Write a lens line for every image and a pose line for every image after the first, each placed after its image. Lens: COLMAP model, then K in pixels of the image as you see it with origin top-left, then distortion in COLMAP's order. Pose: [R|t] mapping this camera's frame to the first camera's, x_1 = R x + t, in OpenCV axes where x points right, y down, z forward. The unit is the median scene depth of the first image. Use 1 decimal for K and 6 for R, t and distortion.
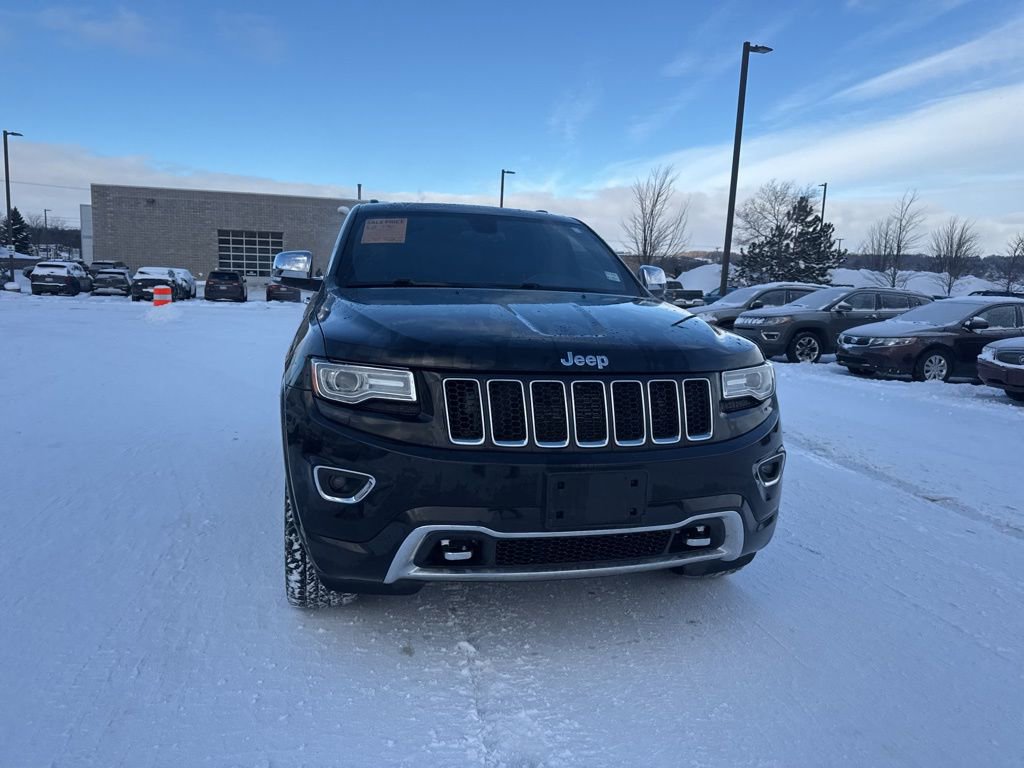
lens RADIAL K [[722.9, 0, 516.7], [0, 722.9, 381.0], [0, 0, 1]] dist [0.051604, -0.058302]
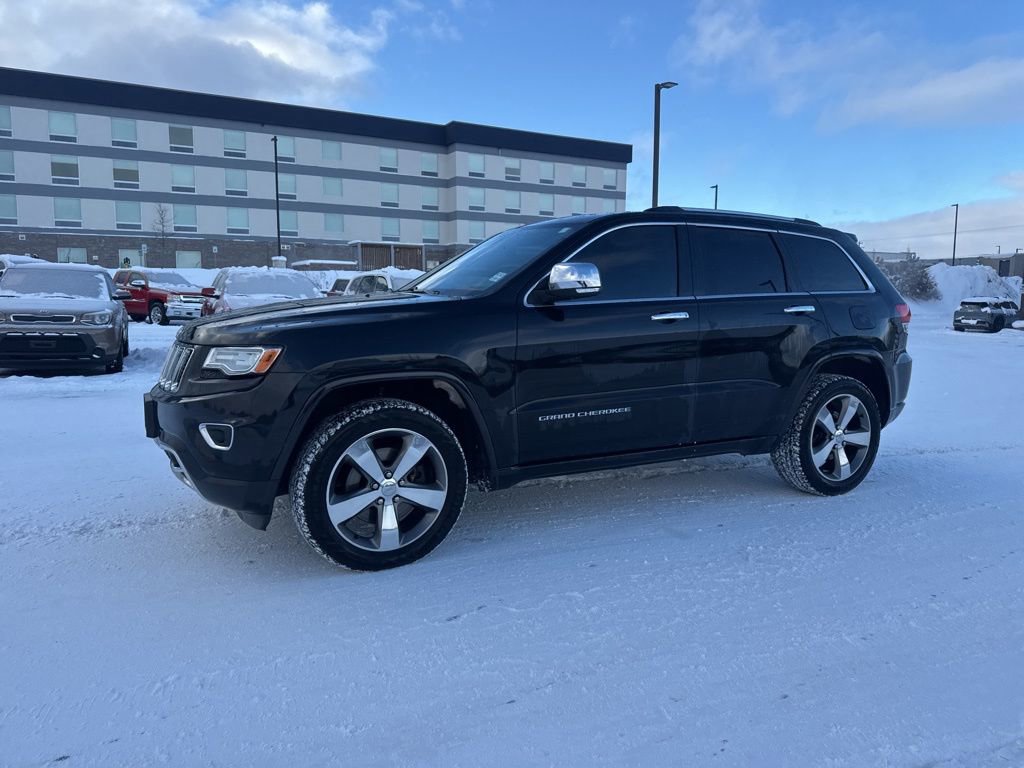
lens RADIAL K [[722.9, 0, 518.4], [0, 722.9, 379.4], [0, 0, 1]] dist [0.051604, -0.058302]
pose [[0.239070, 0.071691, -0.968352, 1.050530], [-0.130291, 0.990621, 0.041173, -0.049977], [0.962221, 0.116324, 0.246168, 0.776725]]
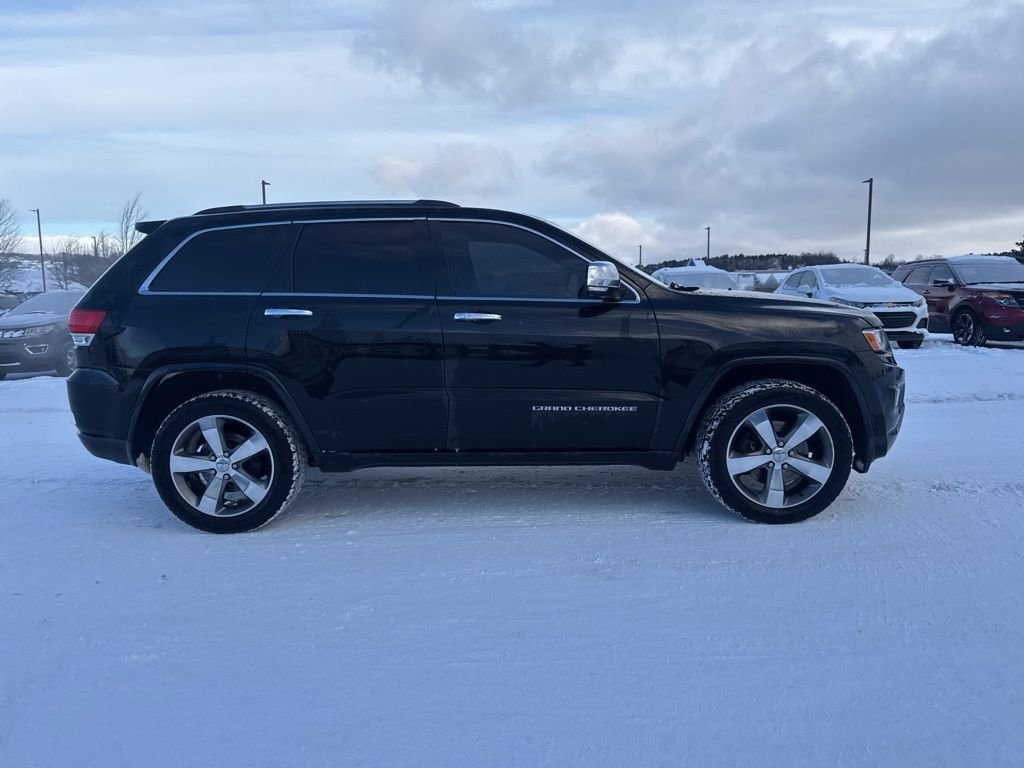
lens RADIAL K [[722.9, 0, 519.5], [0, 722.9, 388.3], [0, 0, 1]] dist [0.051604, -0.058302]
pose [[0.257103, -0.172114, 0.950934, -1.222298], [0.160583, 0.977941, 0.133585, -0.147188], [-0.952949, 0.118359, 0.279070, 0.788454]]
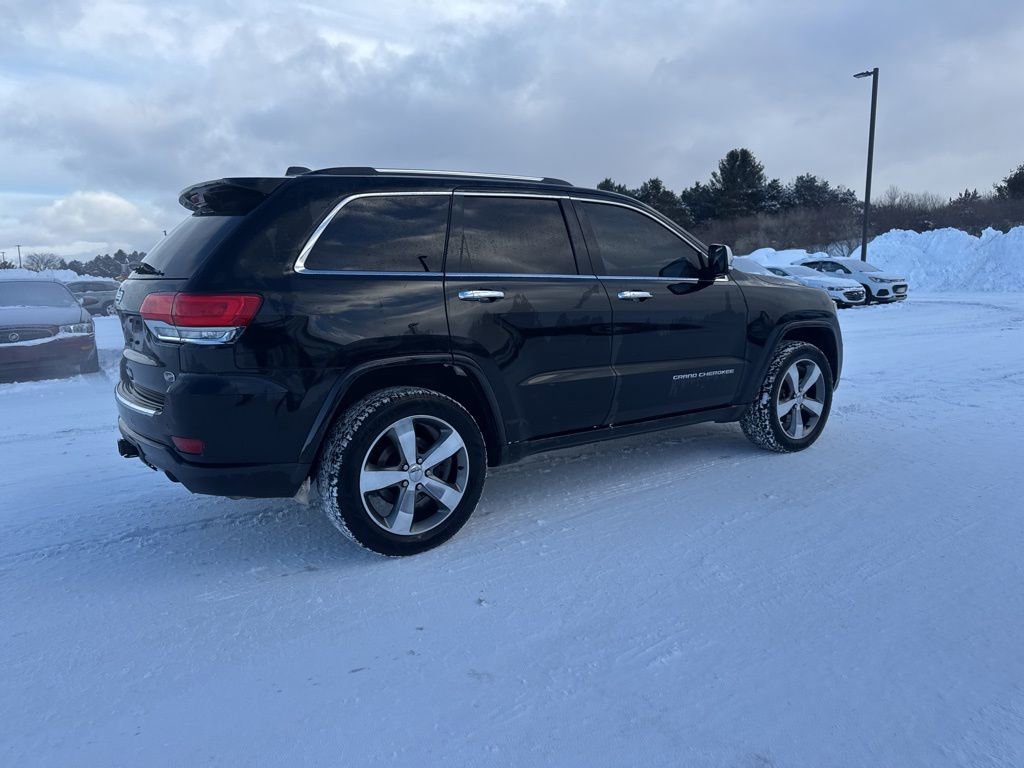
lens RADIAL K [[722.9, 0, 516.1], [0, 722.9, 408.0], [0, 0, 1]] dist [0.051604, -0.058302]
pose [[-0.367097, -0.200961, 0.908215, -1.198066], [0.131978, 0.955253, 0.264714, -0.259518], [-0.920772, 0.217040, -0.324148, 1.610986]]
